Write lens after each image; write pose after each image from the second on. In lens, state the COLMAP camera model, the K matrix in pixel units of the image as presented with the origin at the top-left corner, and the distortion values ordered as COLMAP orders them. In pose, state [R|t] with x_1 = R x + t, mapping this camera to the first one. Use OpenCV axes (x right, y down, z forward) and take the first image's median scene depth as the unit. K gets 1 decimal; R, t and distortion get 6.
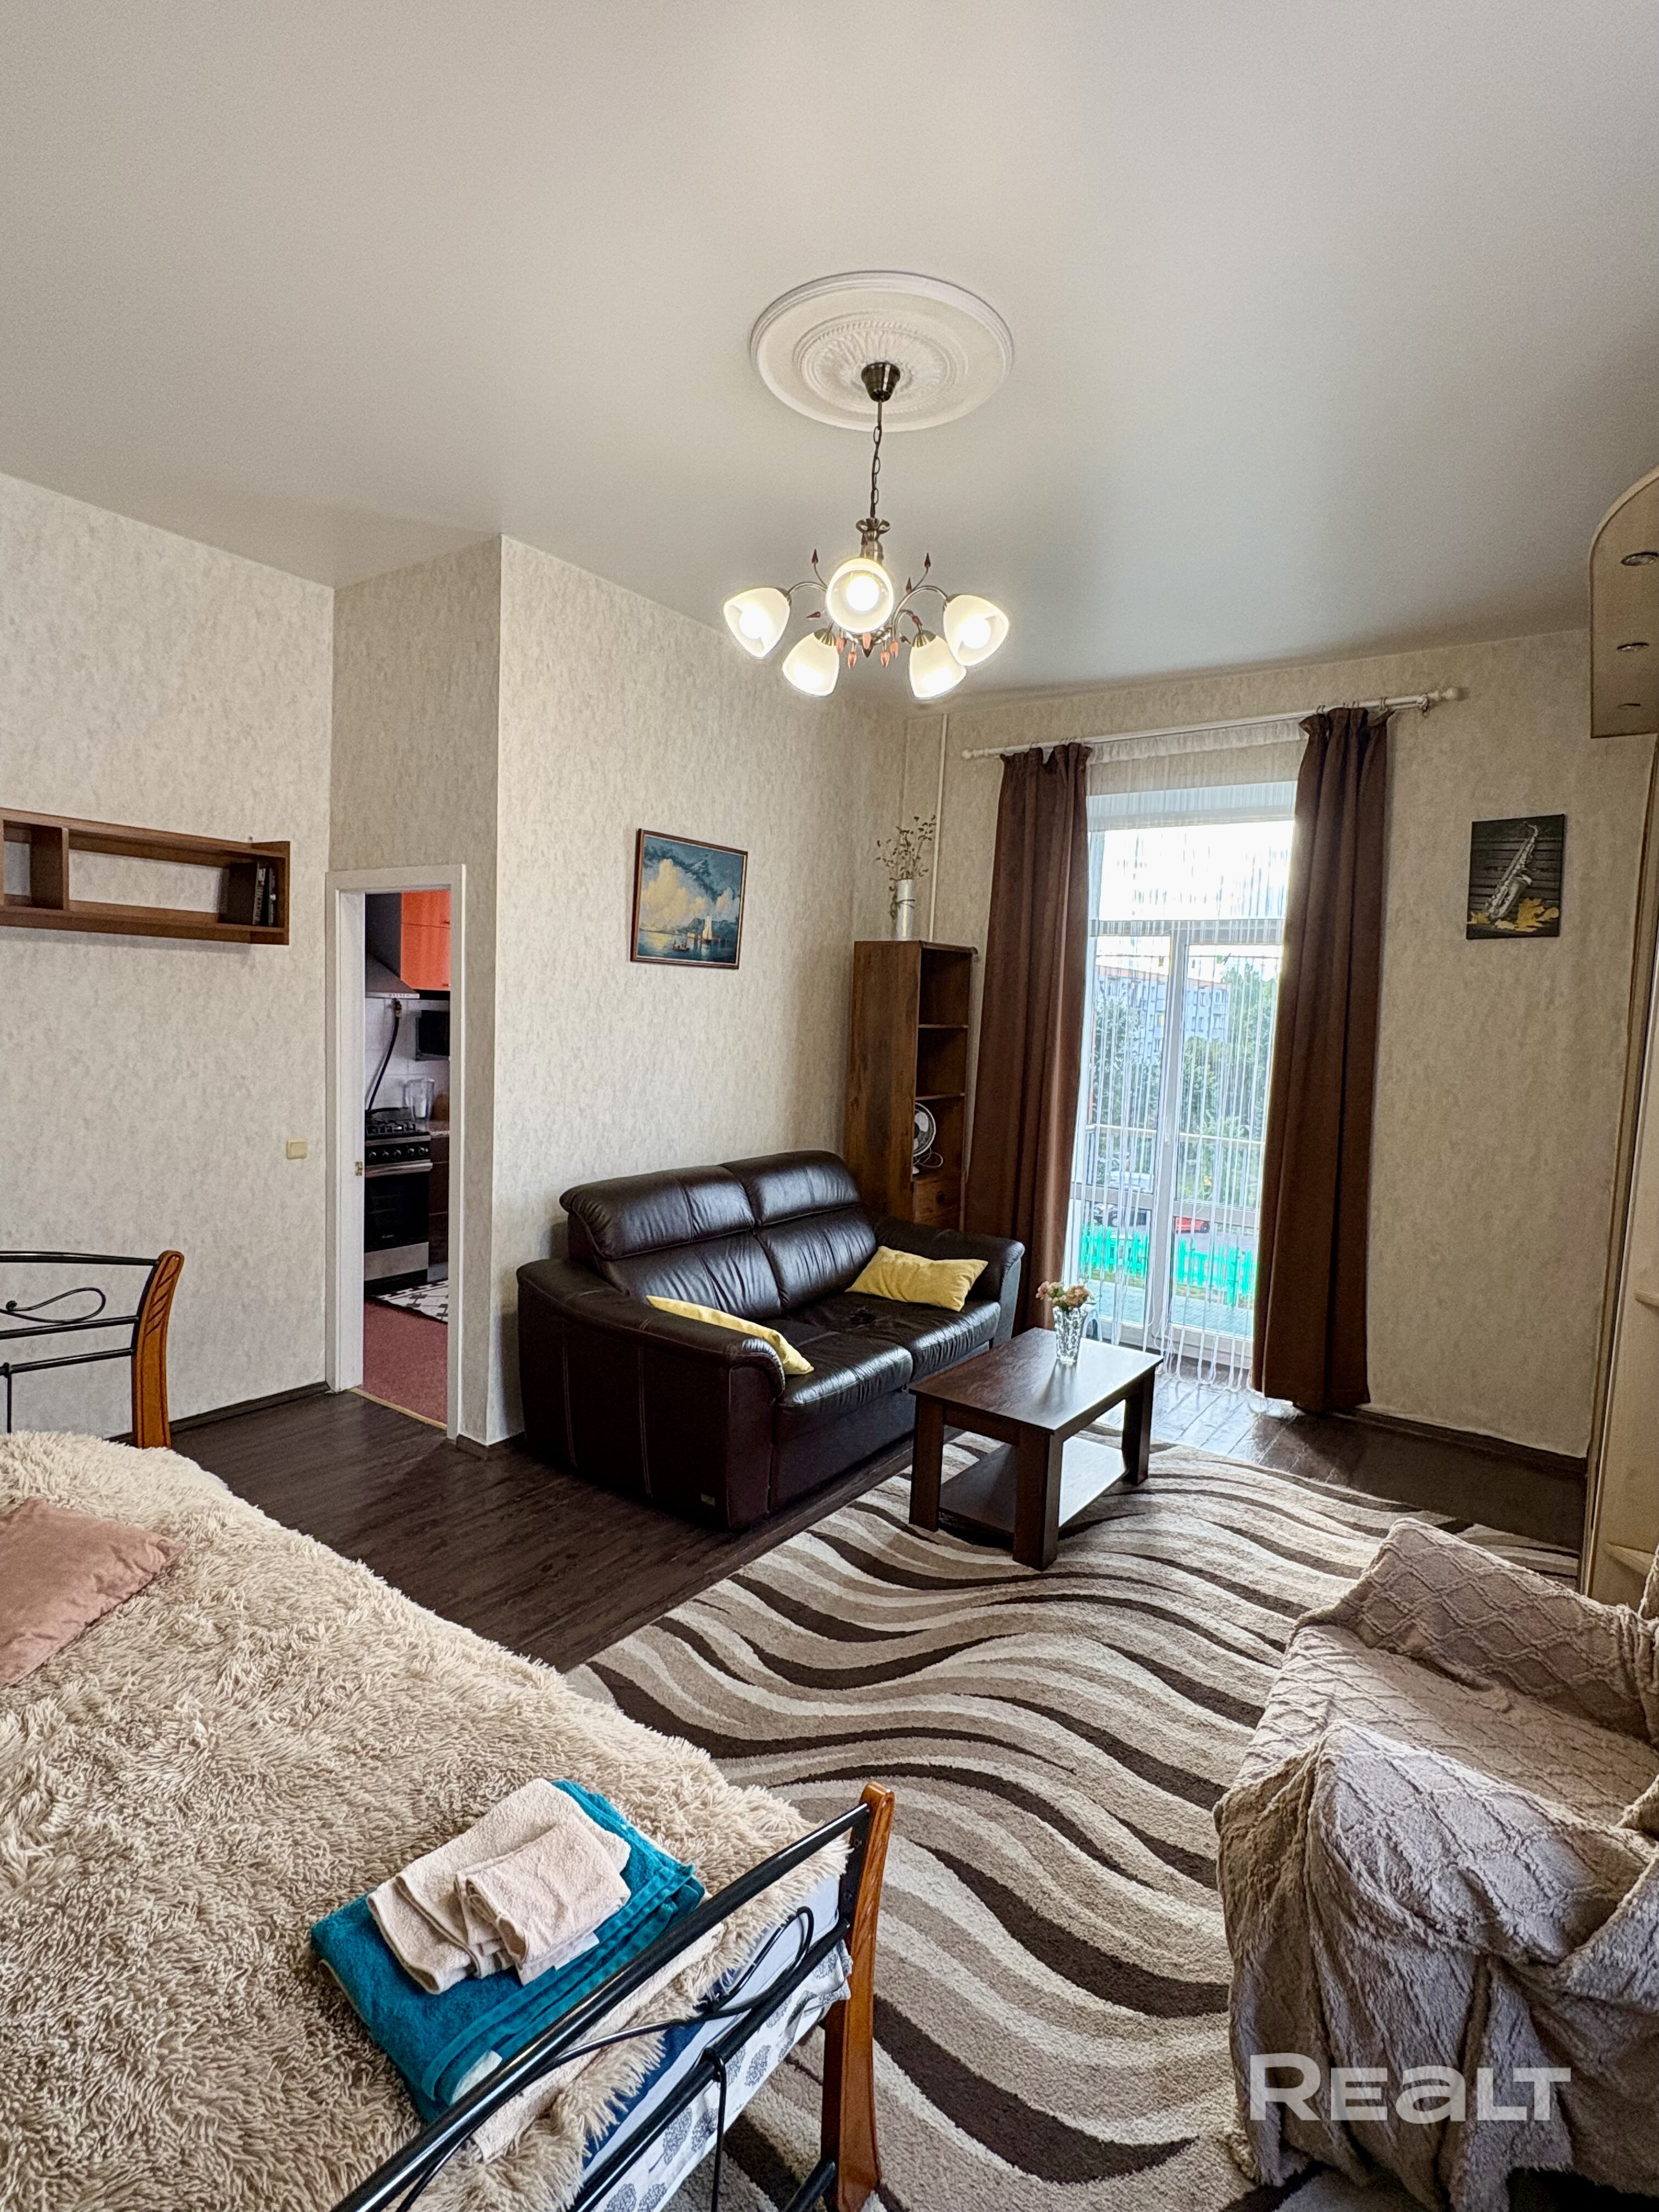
lens RADIAL K [[1157.3, 0, 829.5], [0, 1157.3, 1106.0], [0, 0, 1]] dist [0.000961, 0.000172]
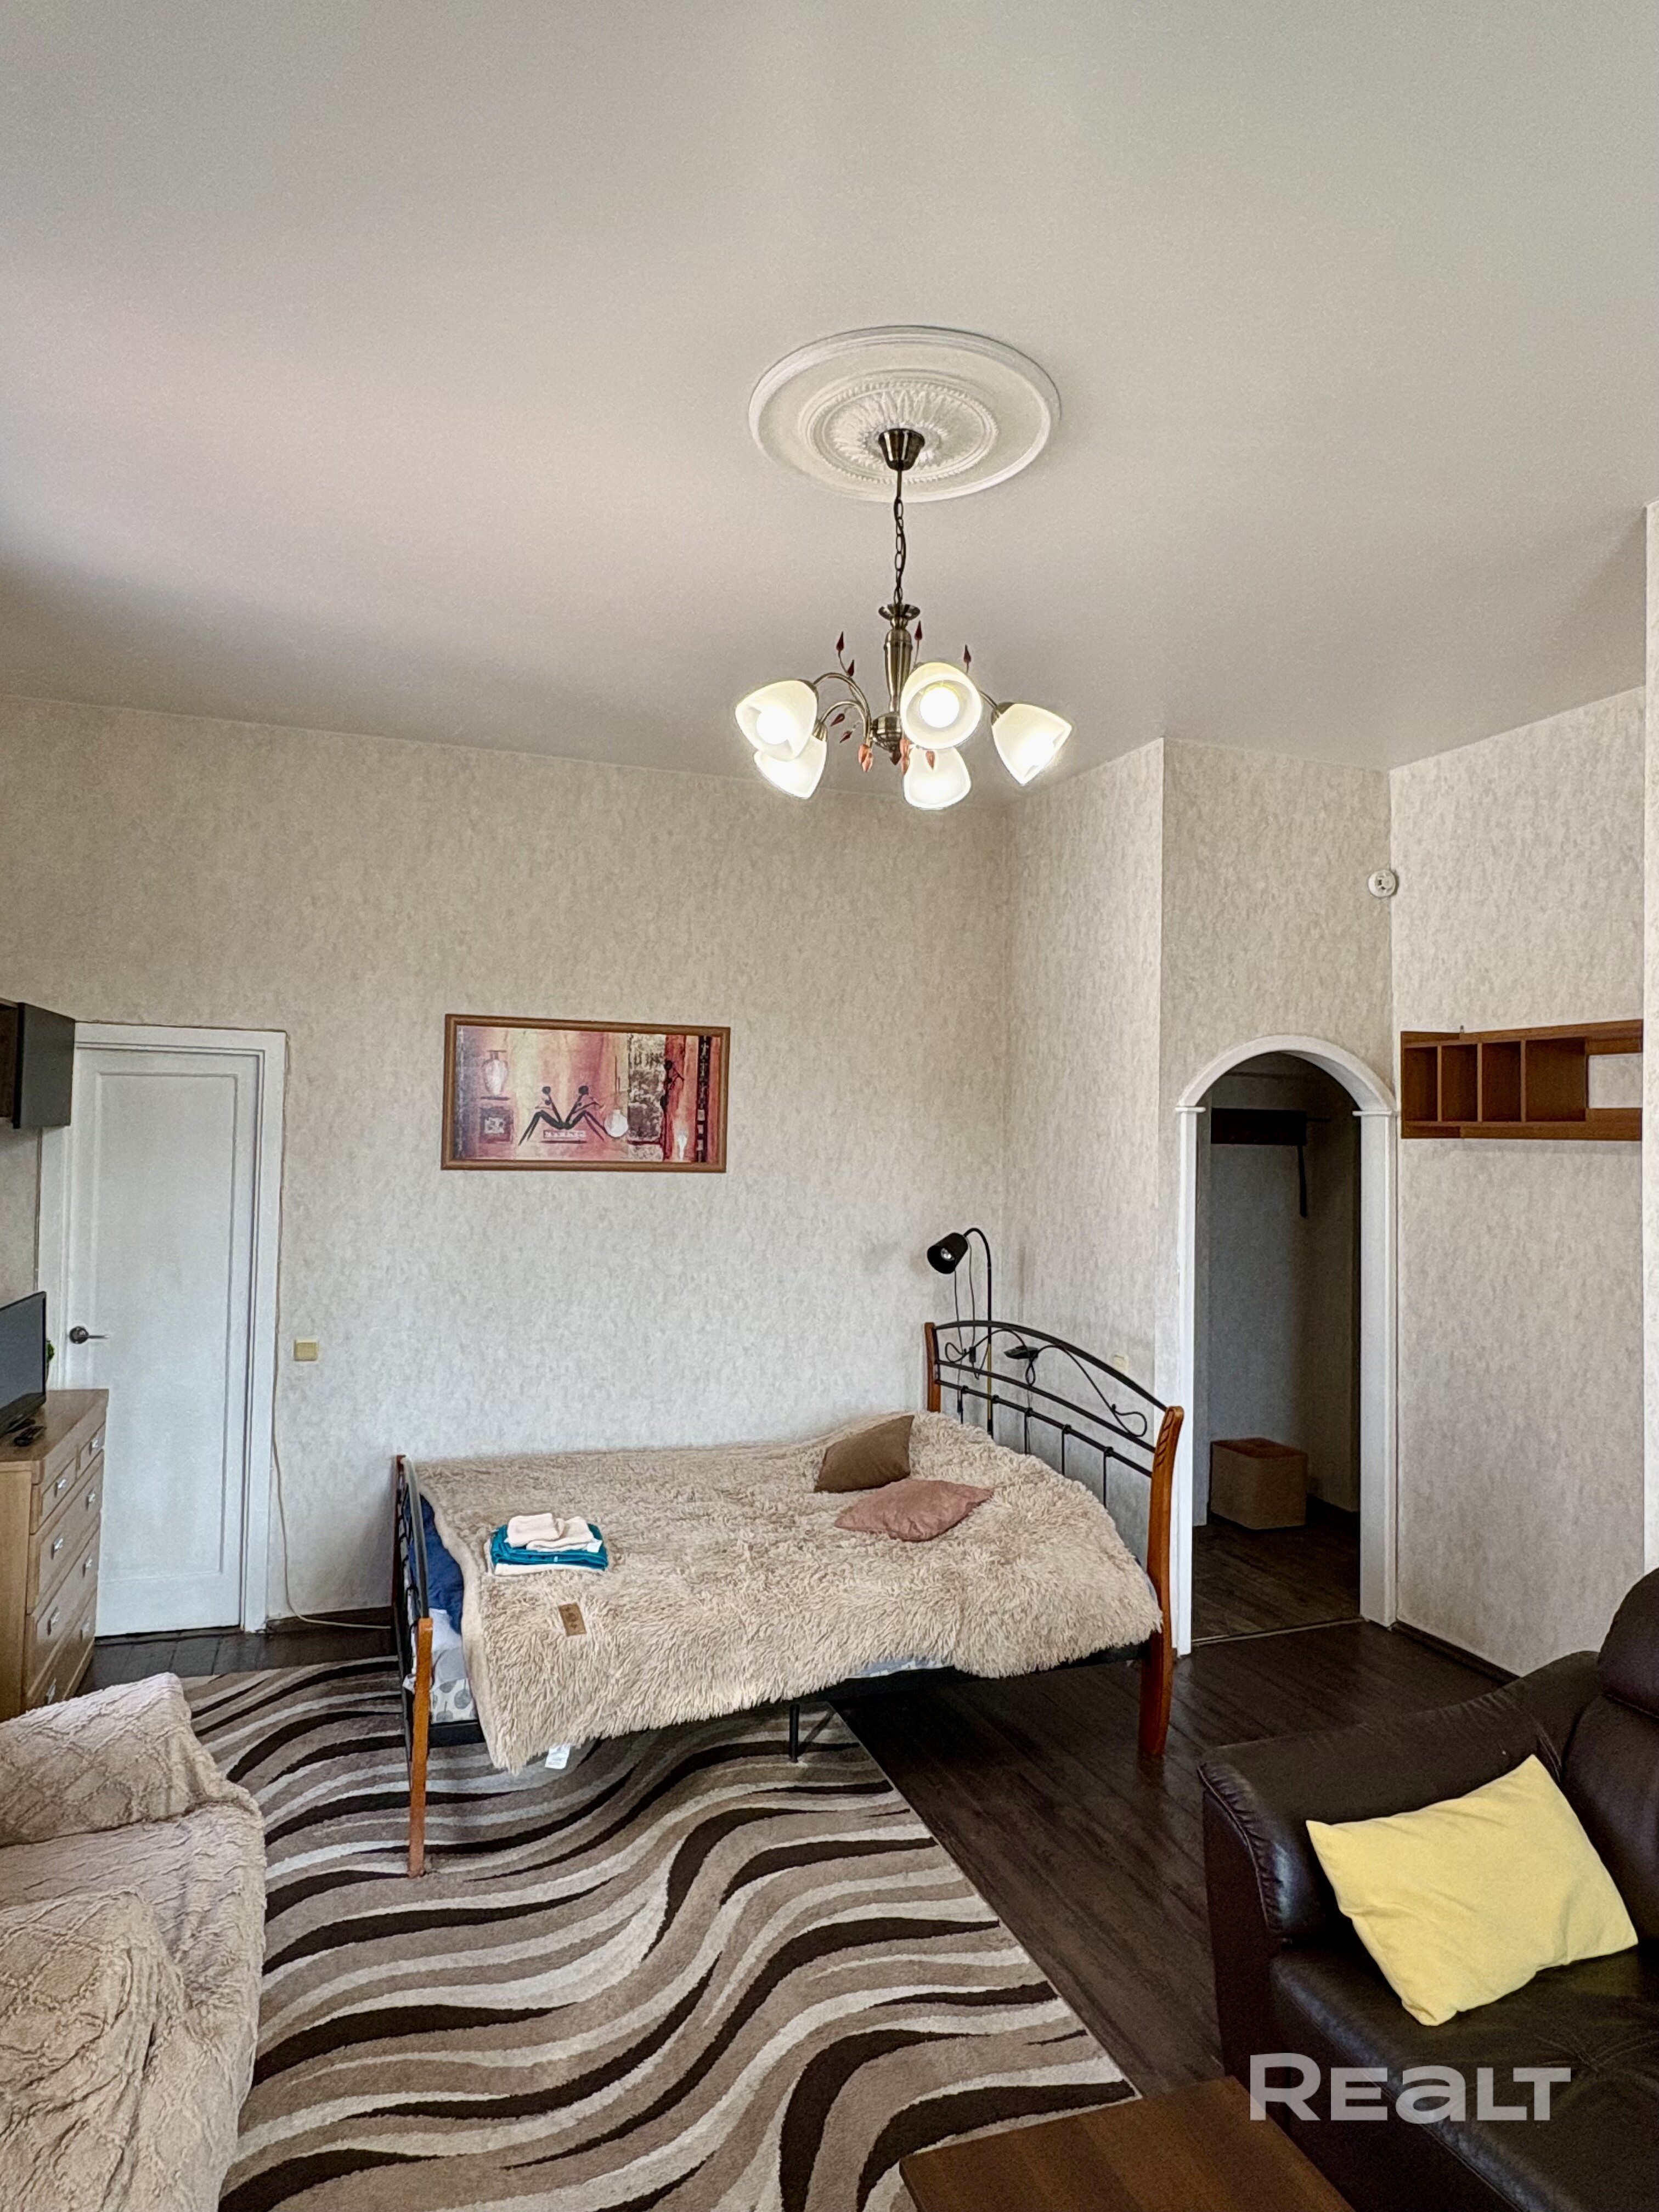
lens RADIAL K [[1358.5, 0, 829.5], [0, 1358.5, 1106.0], [0, 0, 1]] dist [-0.000497, 0.001039]
pose [[-0.590548, -0.071801, -0.803802, 0.829971], [-0.114269, 0.993438, -0.004788, -0.141045], [0.798871, 0.089022, -0.594878, 1.587223]]
